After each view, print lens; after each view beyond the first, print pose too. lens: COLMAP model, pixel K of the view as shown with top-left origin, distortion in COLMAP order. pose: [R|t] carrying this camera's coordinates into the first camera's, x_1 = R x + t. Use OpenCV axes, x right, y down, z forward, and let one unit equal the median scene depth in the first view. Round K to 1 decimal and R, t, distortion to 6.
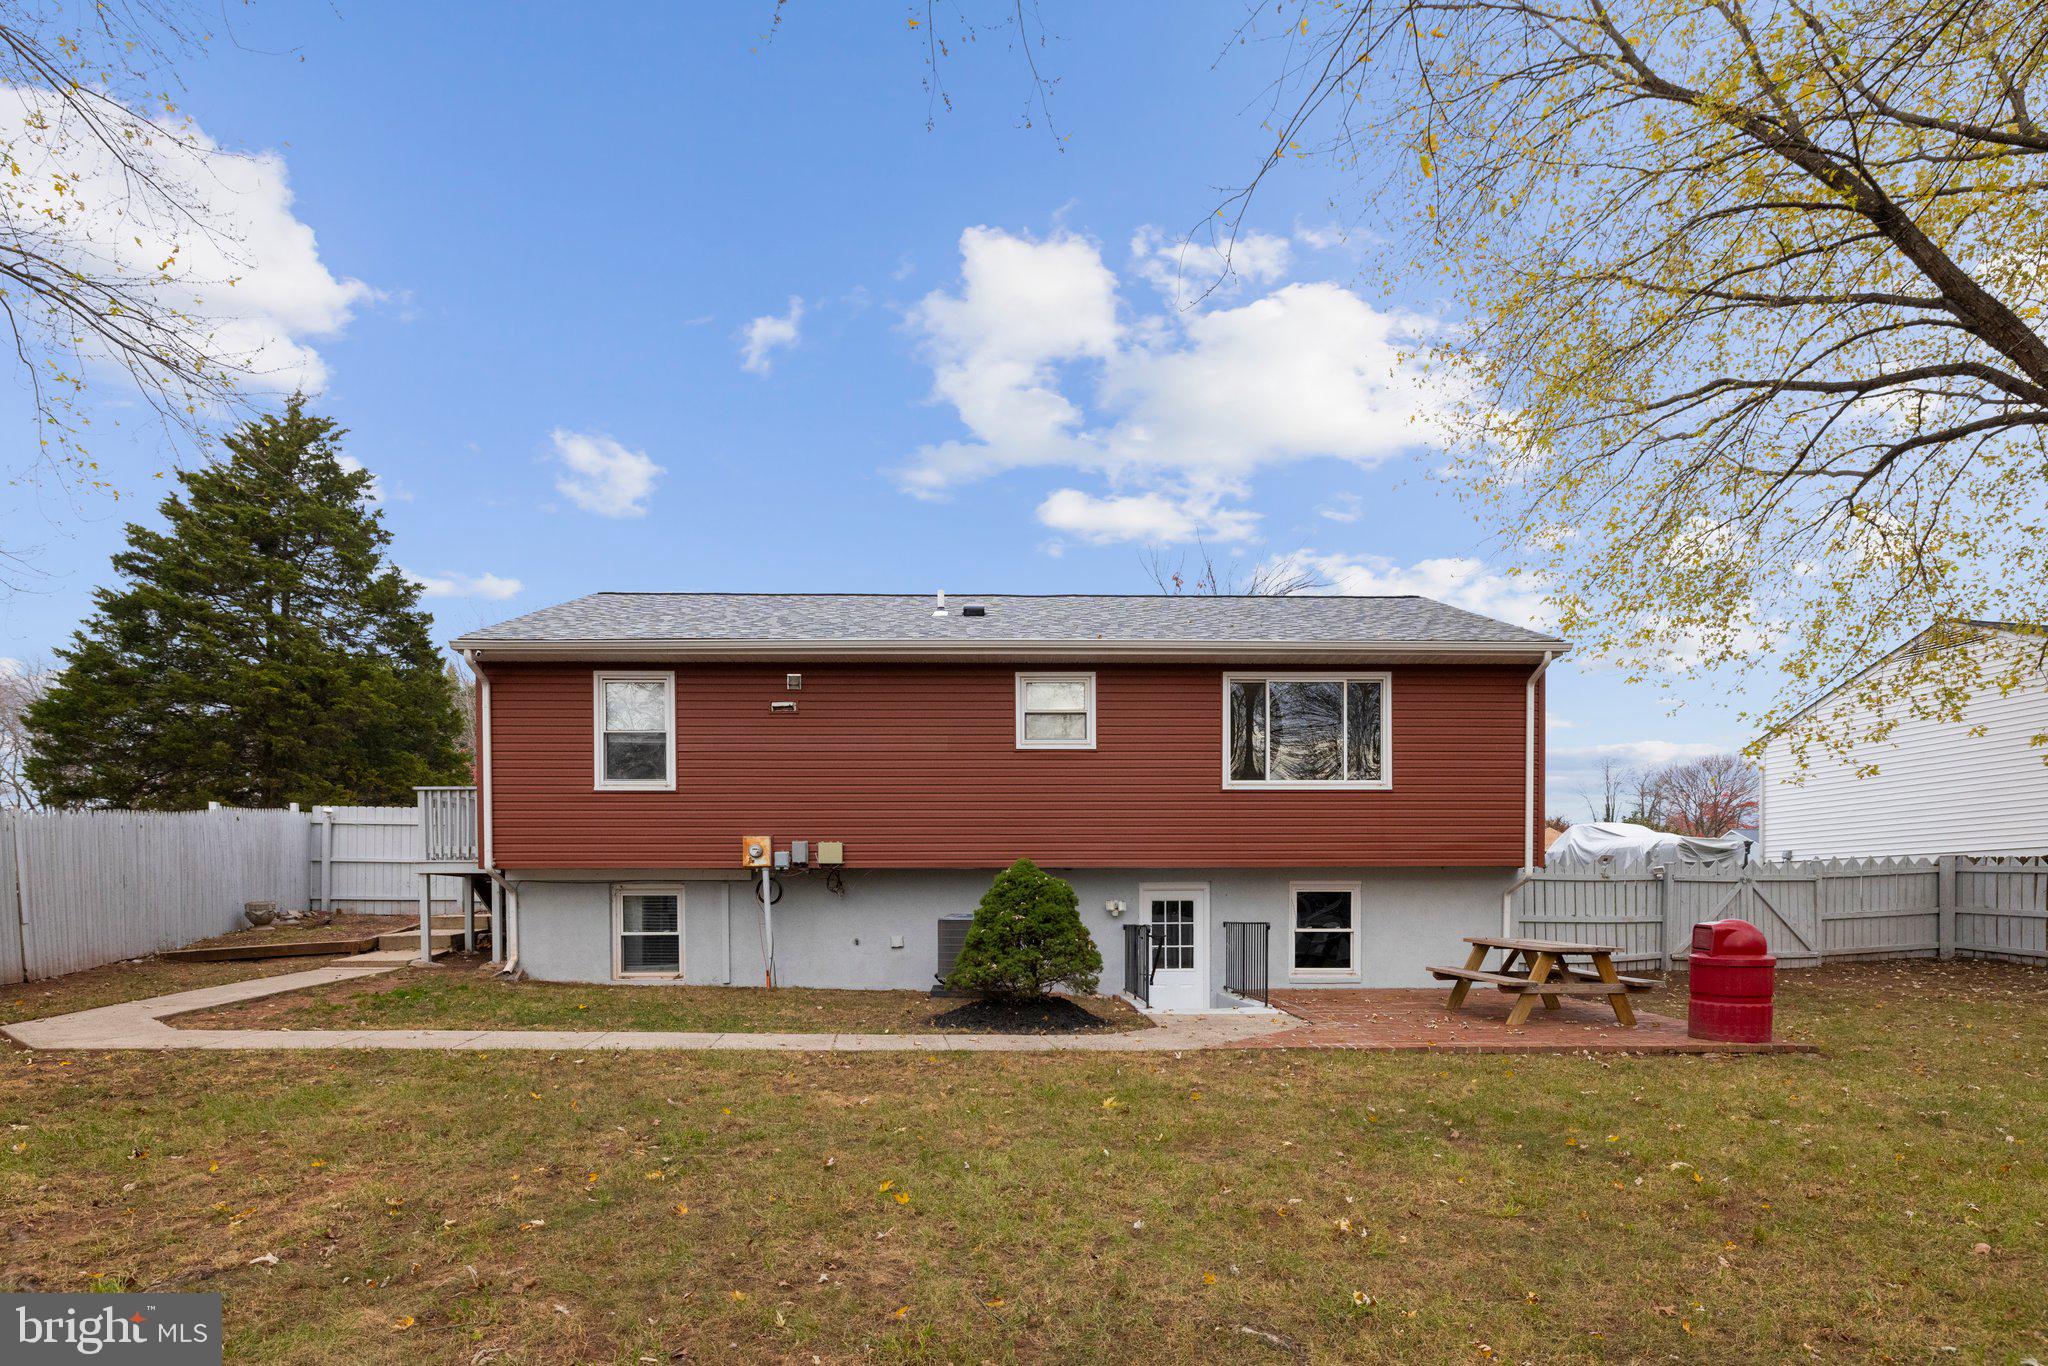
lens RADIAL K [[1079.2, 0, 1018.6], [0, 1079.2, 883.9], [0, 0, 1]] dist [-0.000658, 0.000201]
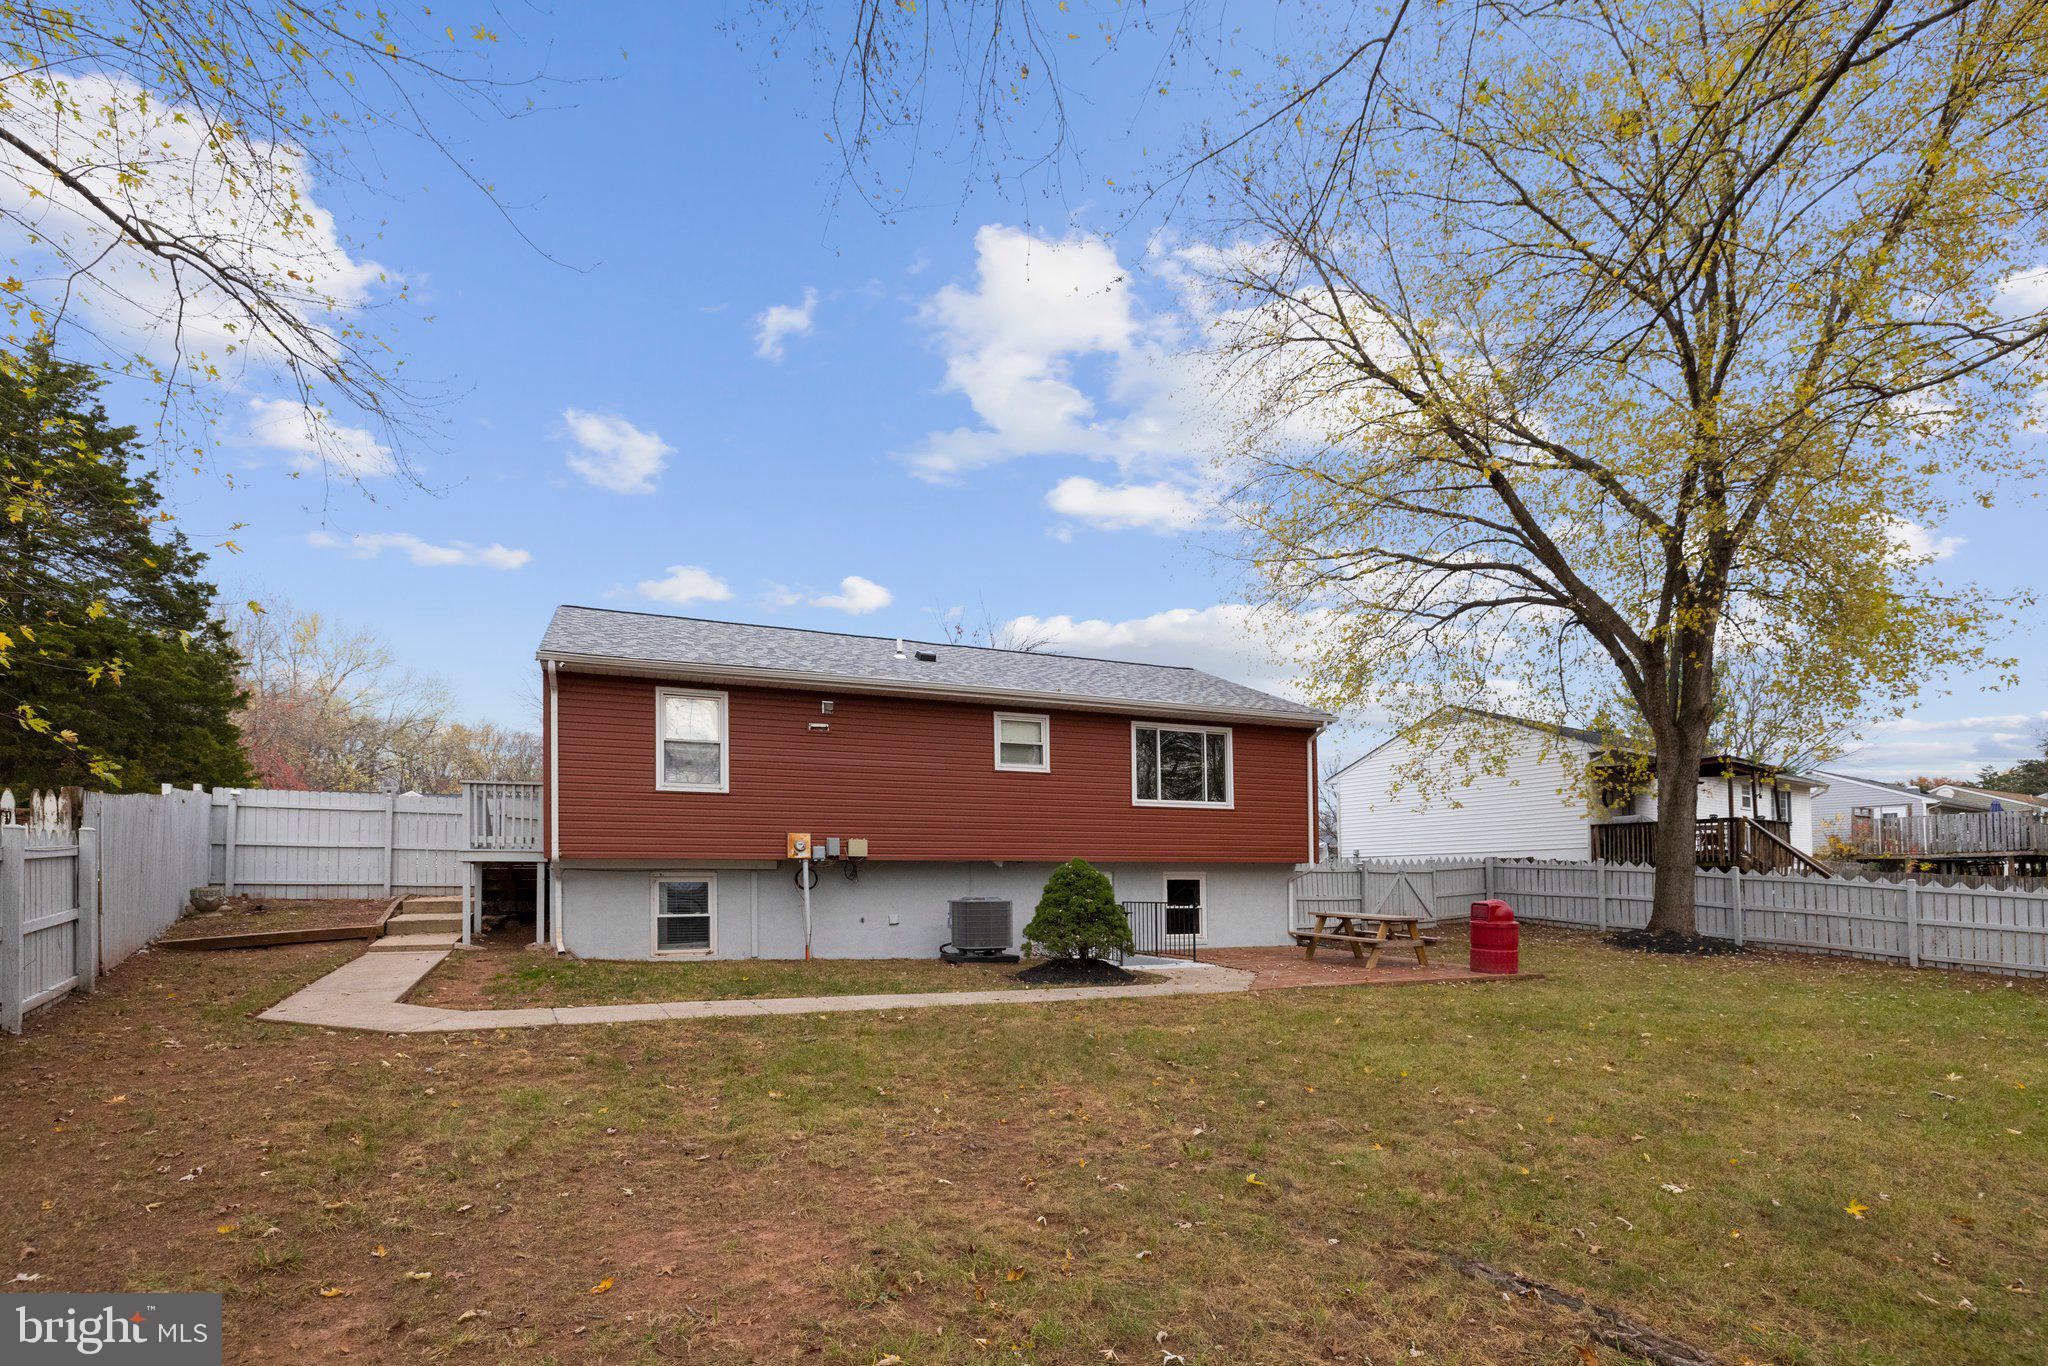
lens RADIAL K [[929.9, 0, 1003.7], [0, 929.9, 833.2], [0, 0, 1]] dist [-0.011480, 0.000141]
pose [[0.932049, 0.019832, 0.361789, -0.388832], [-0.007719, 0.999361, -0.034895, -0.009560], [-0.362250, 0.029731, 0.931607, -0.044145]]
